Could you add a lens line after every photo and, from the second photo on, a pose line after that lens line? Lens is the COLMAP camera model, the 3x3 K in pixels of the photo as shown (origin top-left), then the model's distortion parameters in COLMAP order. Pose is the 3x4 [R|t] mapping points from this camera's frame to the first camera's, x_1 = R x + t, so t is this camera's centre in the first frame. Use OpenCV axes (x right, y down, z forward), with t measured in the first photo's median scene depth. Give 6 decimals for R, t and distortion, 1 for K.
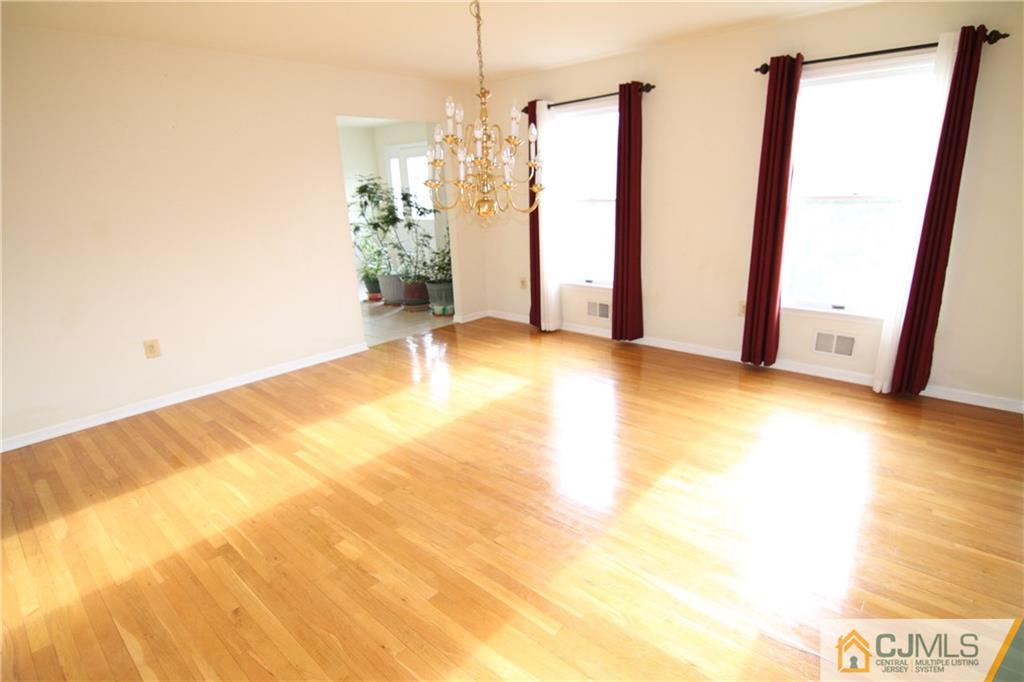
lens RADIAL K [[528.5, 0, 521.5], [0, 528.5, 352.8], [0, 0, 1]] dist [0.000139, -0.016917]
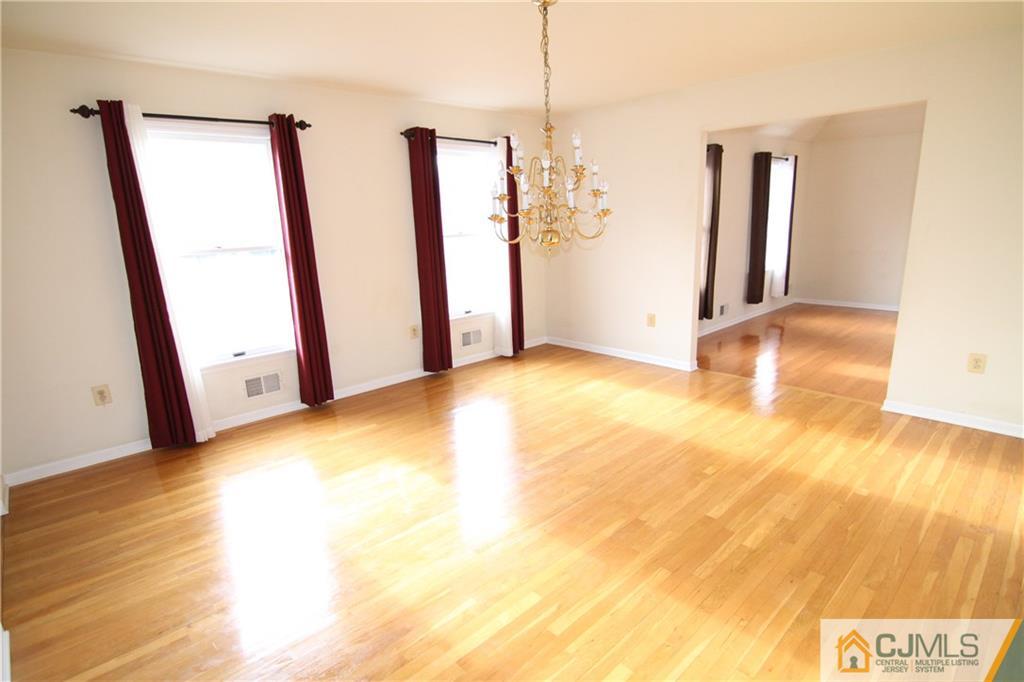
lens RADIAL K [[528.5, 0, 521.5], [0, 528.5, 352.8], [0, 0, 1]] dist [0.000139, -0.016917]
pose [[0.073966, -0.212192, 0.974425, -0.923667], [0.324455, 0.929062, 0.177685, -0.225256], [-0.943005, 0.303015, 0.137566, 0.823792]]
